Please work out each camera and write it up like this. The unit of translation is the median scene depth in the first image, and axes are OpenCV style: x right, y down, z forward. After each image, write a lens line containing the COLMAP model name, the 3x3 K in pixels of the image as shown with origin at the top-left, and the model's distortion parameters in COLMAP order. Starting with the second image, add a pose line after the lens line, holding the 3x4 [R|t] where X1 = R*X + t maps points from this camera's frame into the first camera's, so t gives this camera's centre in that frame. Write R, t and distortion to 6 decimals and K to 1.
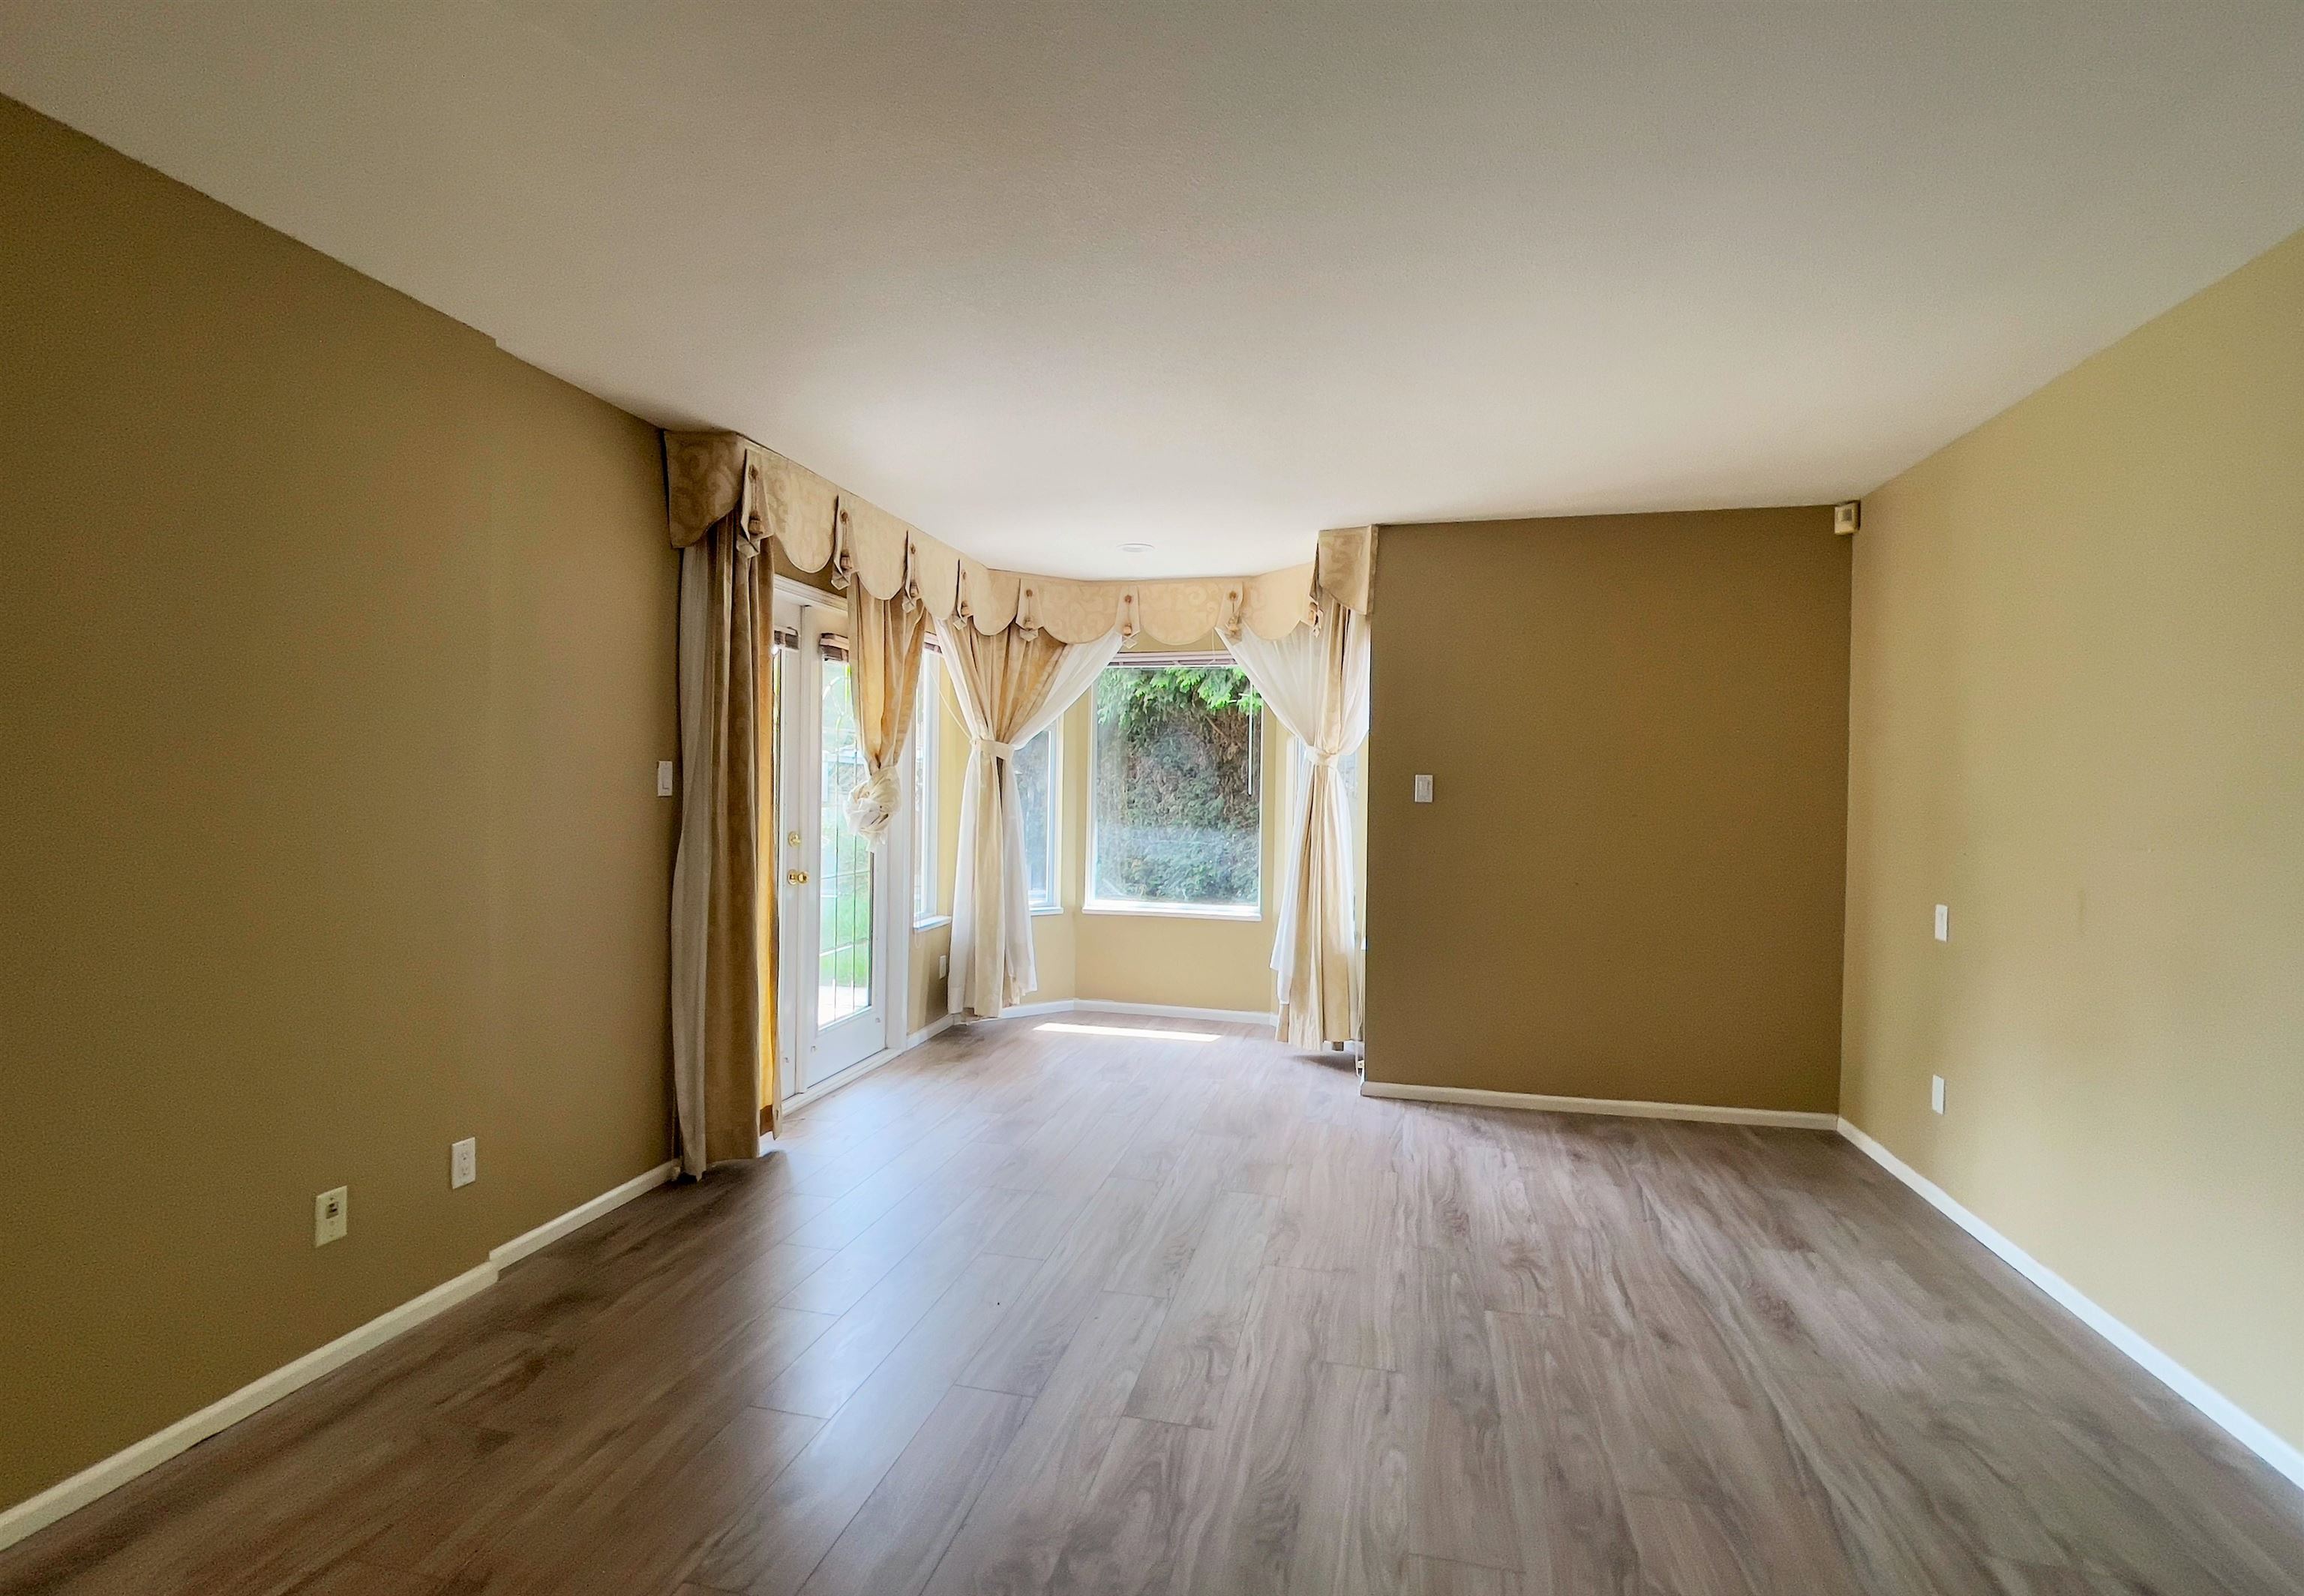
lens RADIAL K [[1087.9, 0, 1131.4], [0, 1087.9, 774.0], [0, 0, 1]] dist [-0.002669, 0.000120]
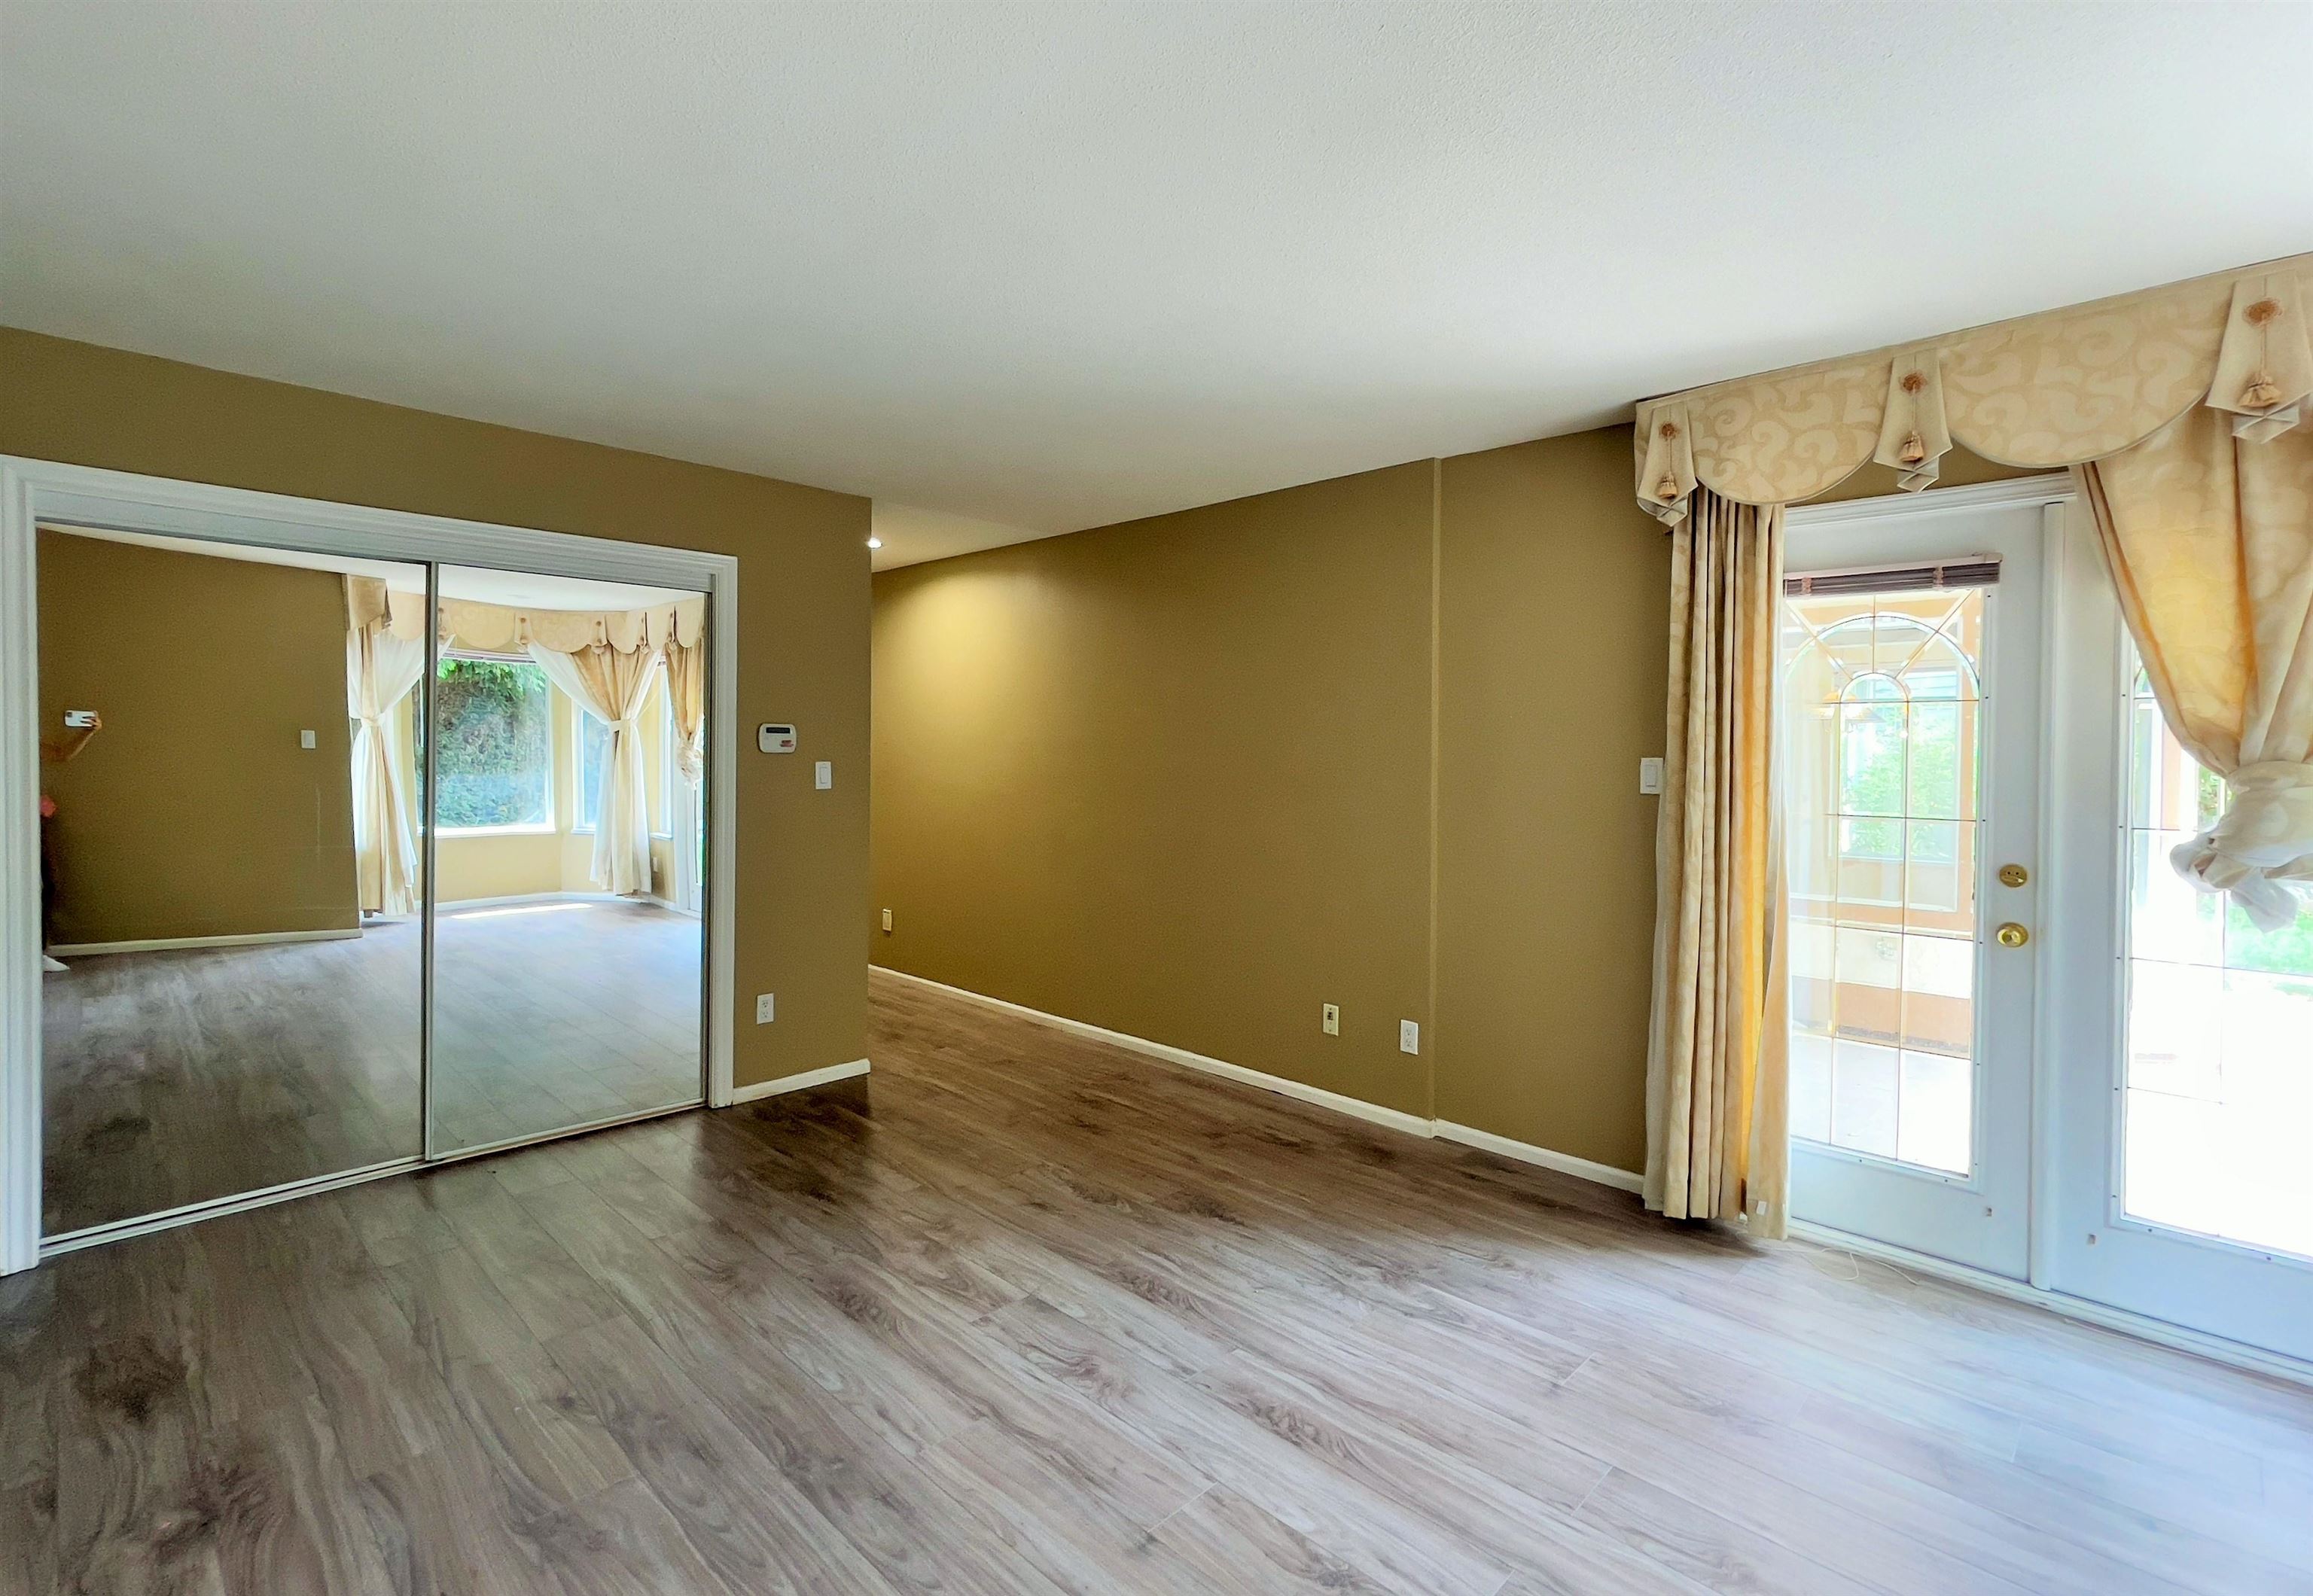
lens RADIAL K [[1092.1, 0, 1135.8], [0, 1092.1, 773.9], [0, 0, 1]] dist [-0.002669, 0.000120]
pose [[-0.519586, 0.003126, -0.854412, 0.933365], [-0.014044, 0.999827, 0.012198, -0.003795], [0.854303, 0.018337, -0.519452, 1.661698]]
